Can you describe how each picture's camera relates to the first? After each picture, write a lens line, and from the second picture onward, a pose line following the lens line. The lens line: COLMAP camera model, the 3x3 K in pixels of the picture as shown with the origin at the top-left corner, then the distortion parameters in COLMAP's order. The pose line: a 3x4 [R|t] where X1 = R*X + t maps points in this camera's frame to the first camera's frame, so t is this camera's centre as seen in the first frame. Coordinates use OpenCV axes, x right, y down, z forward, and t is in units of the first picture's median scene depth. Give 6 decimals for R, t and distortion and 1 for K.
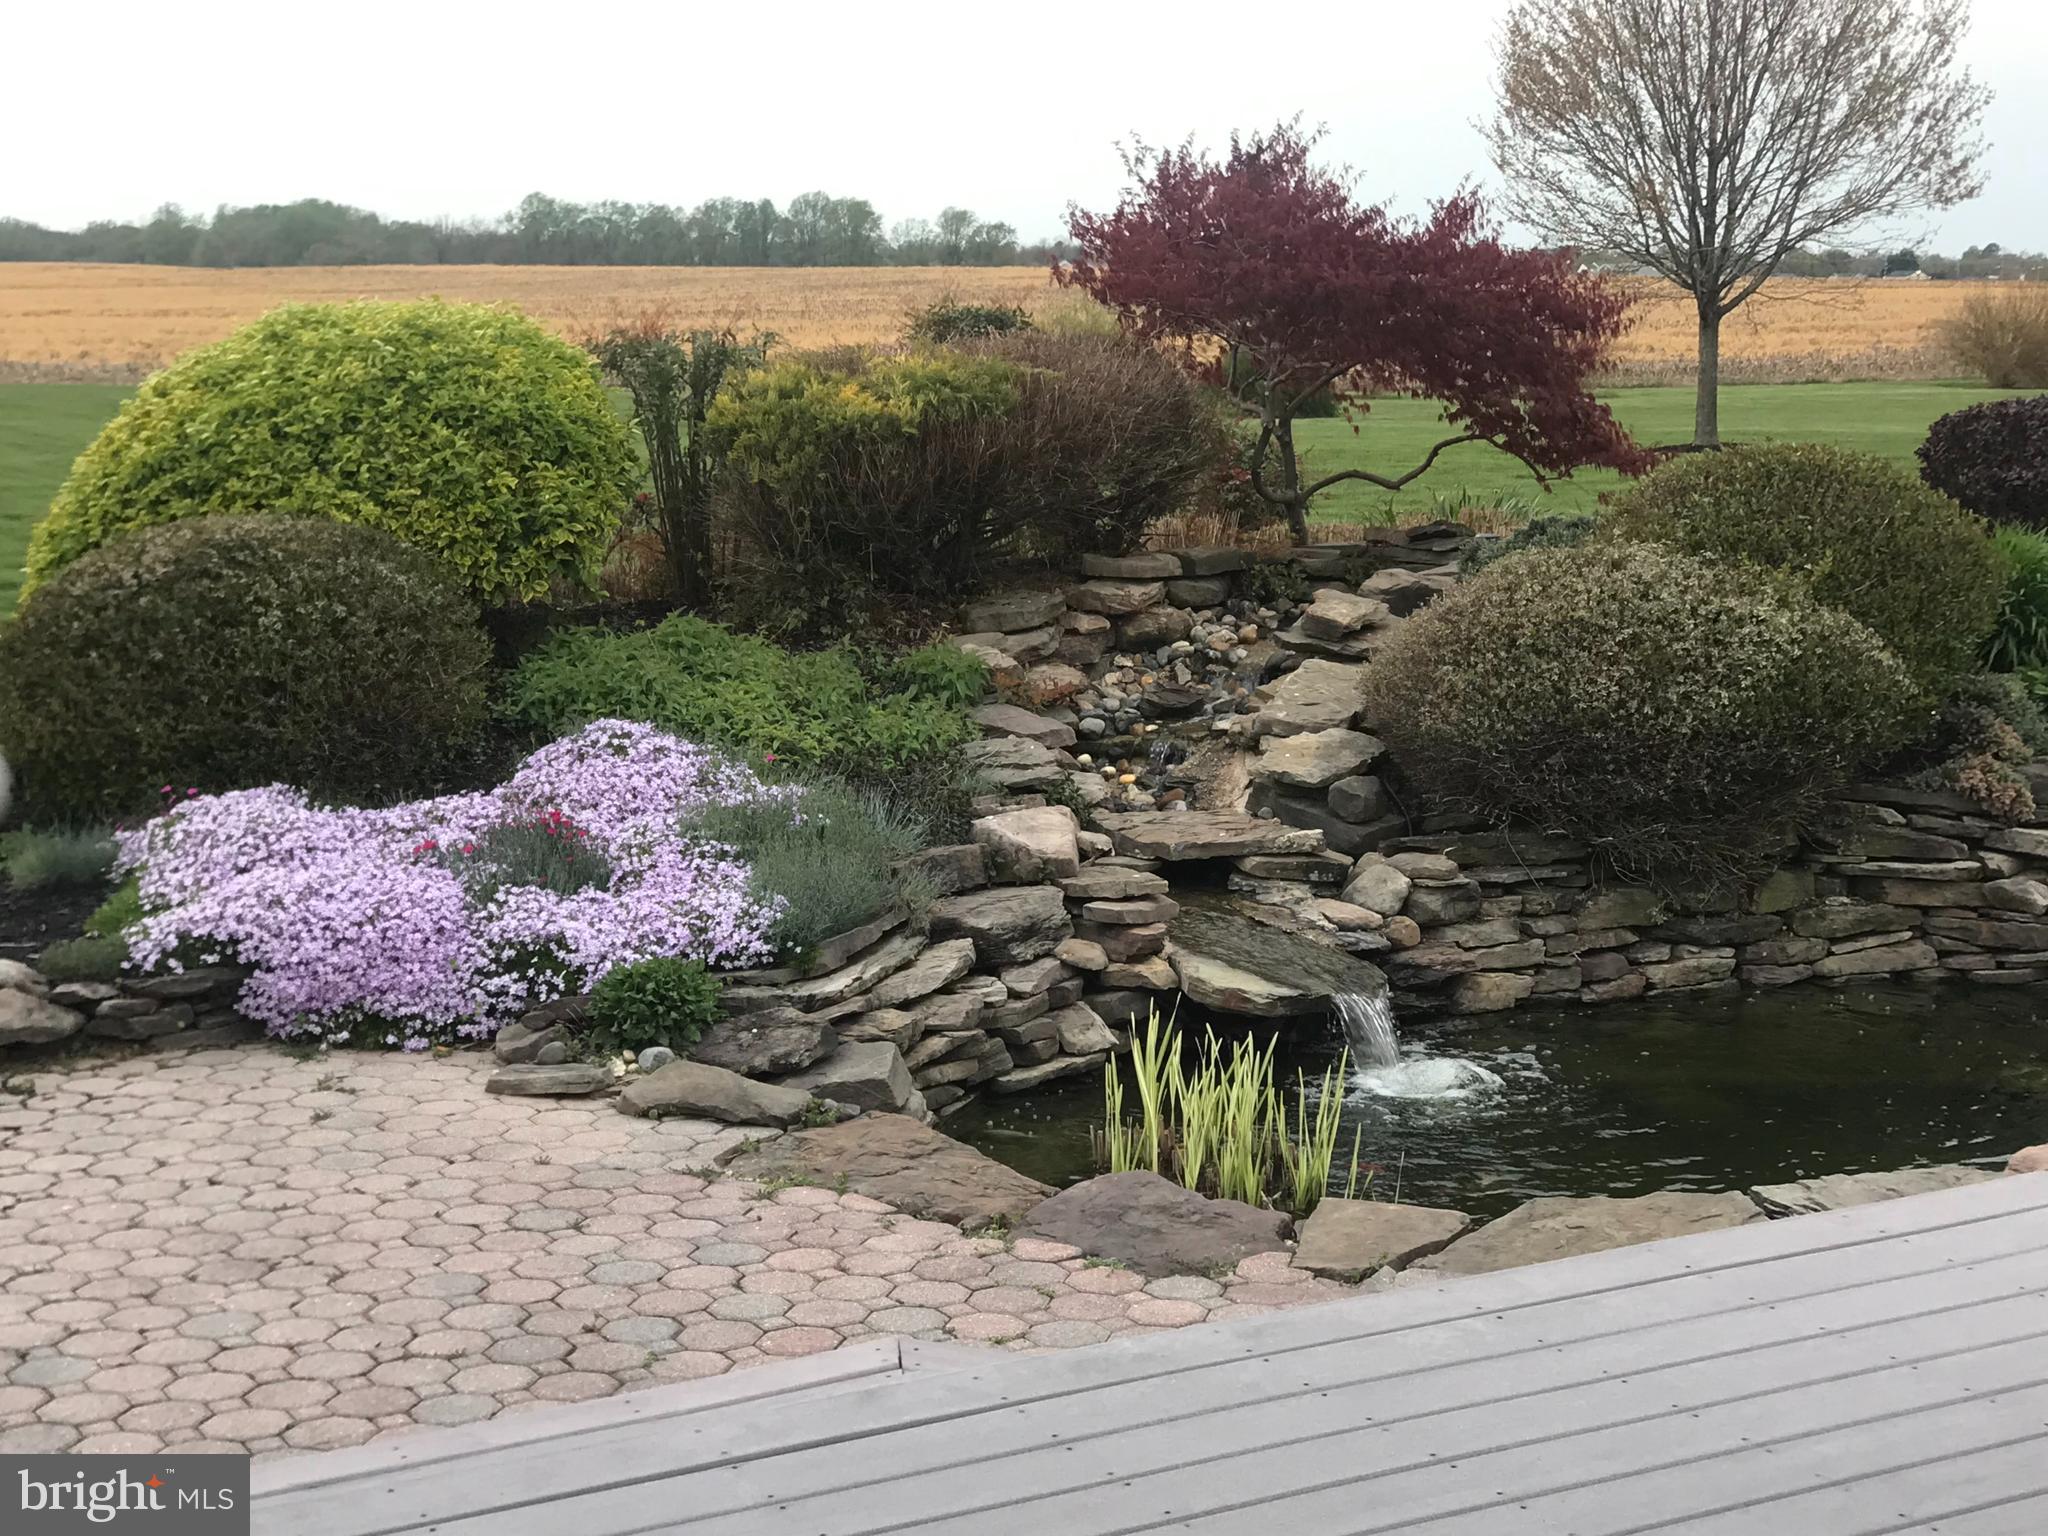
lens RADIAL K [[3158.4, 0, 1027.6], [0, 3158.4, 768.4], [0, 0, 1]] dist [0.135197, -0.071238]
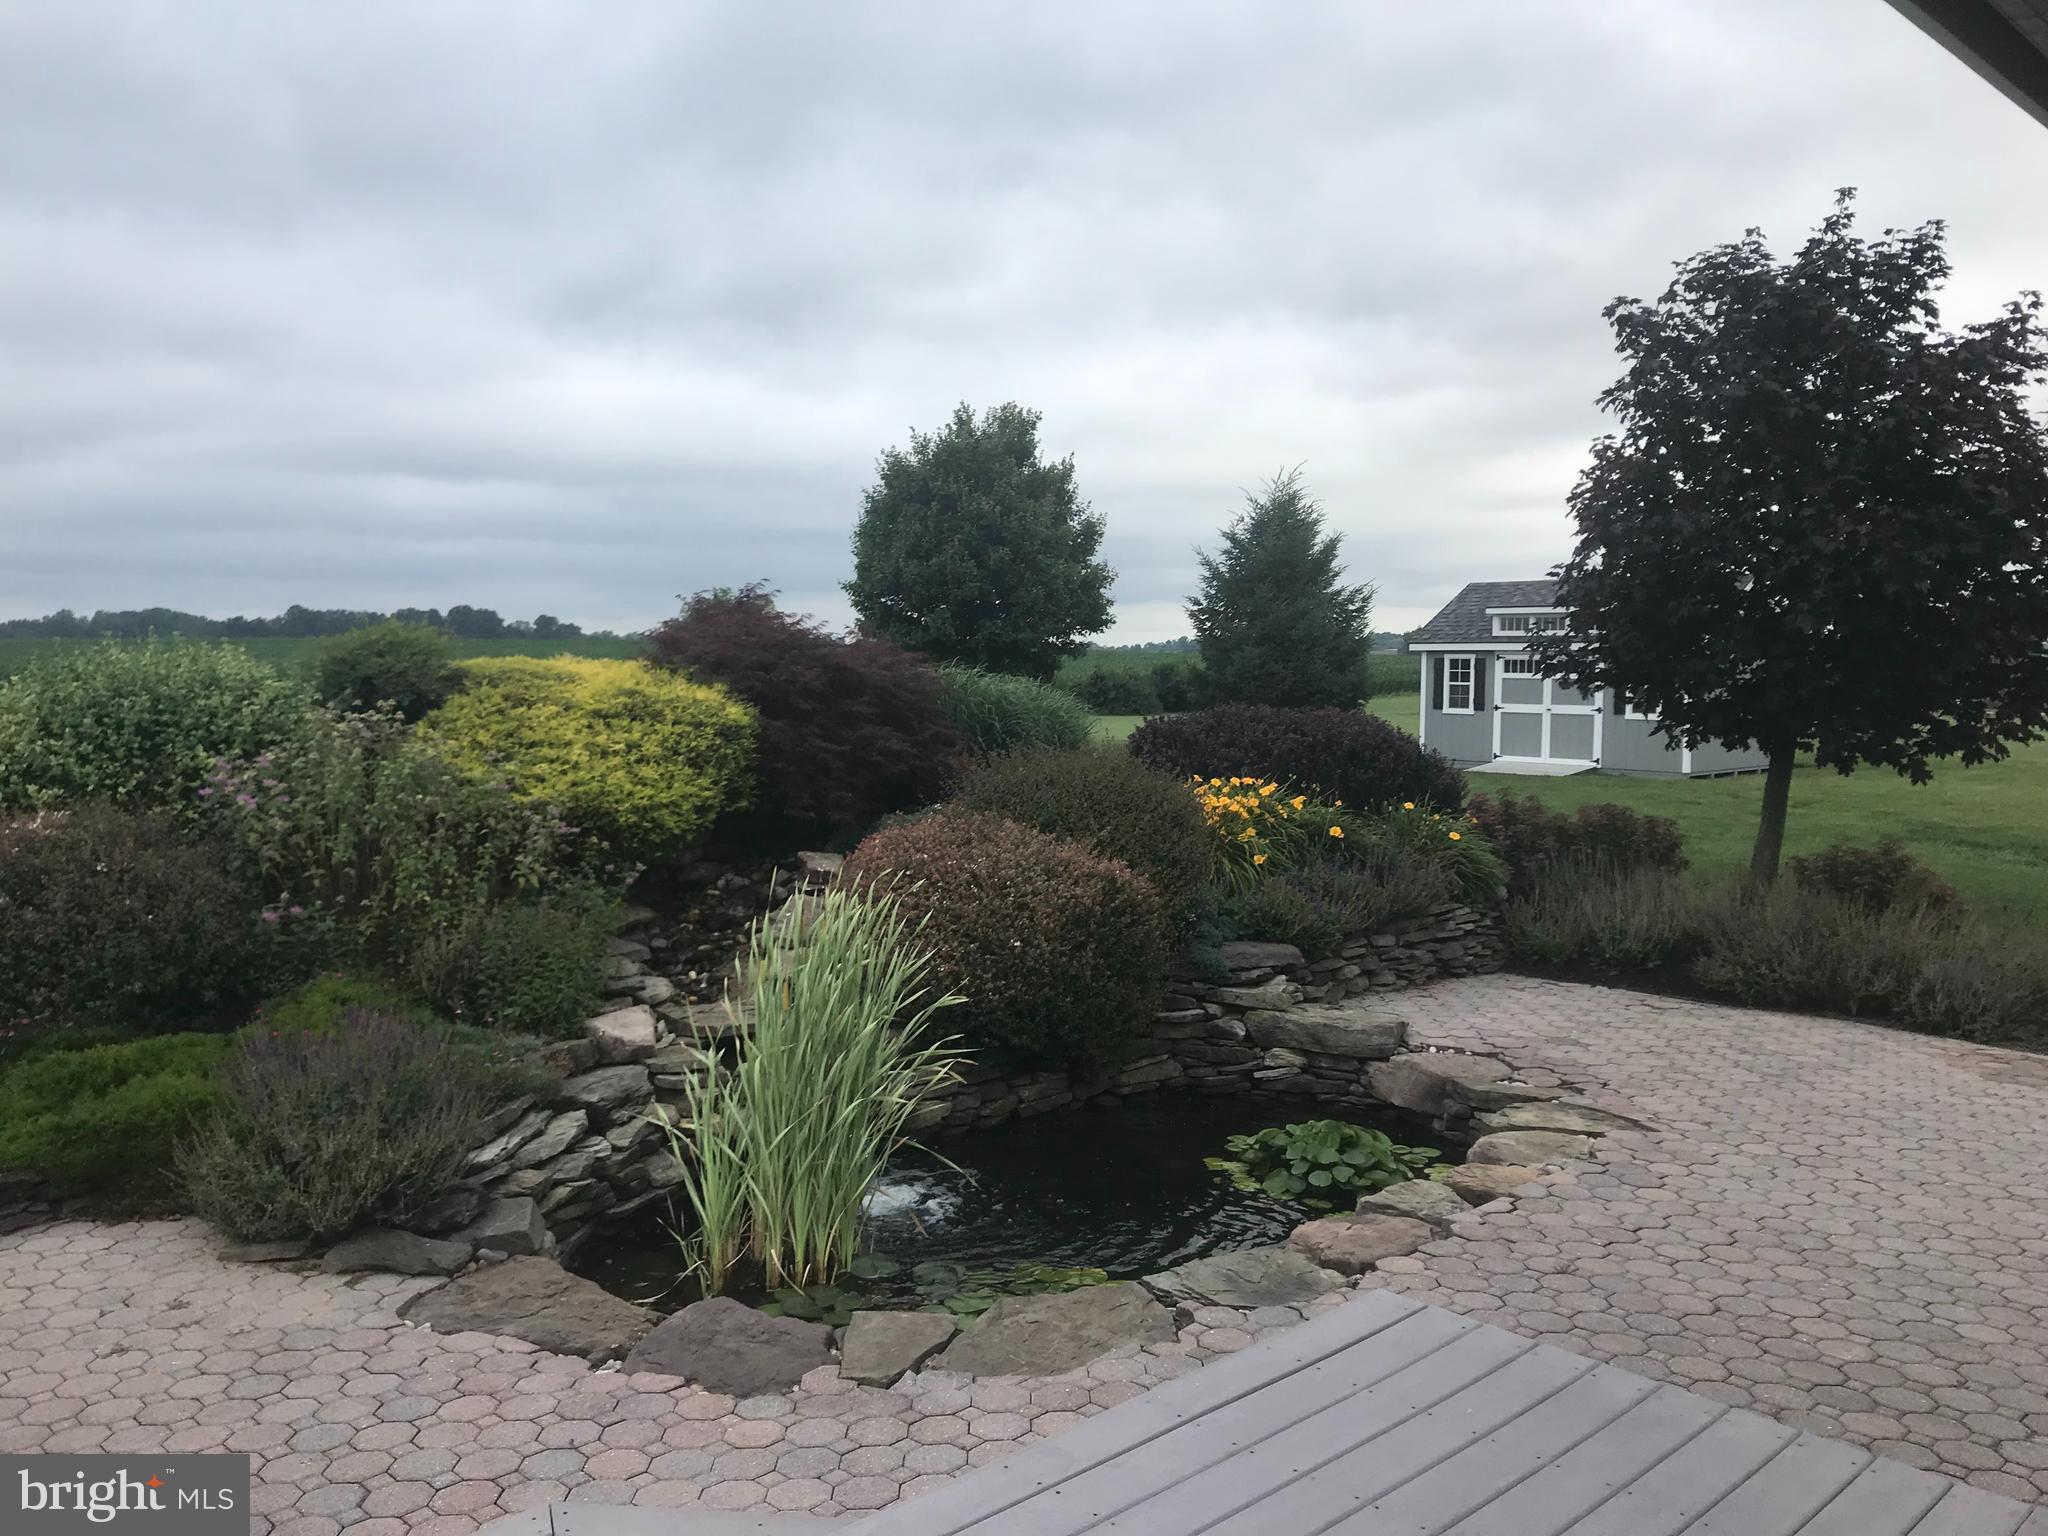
lens RADIAL K [[1685.9, 0, 963.1], [0, 1685.9, 699.7], [0, 0, 1]] dist [0.059805, -0.008511]
pose [[0.974898, -0.006125, 0.222569, -0.021413], [0.033723, 0.992151, -0.120410, -0.034258], [-0.220084, 0.124893, 0.967453, 0.189610]]
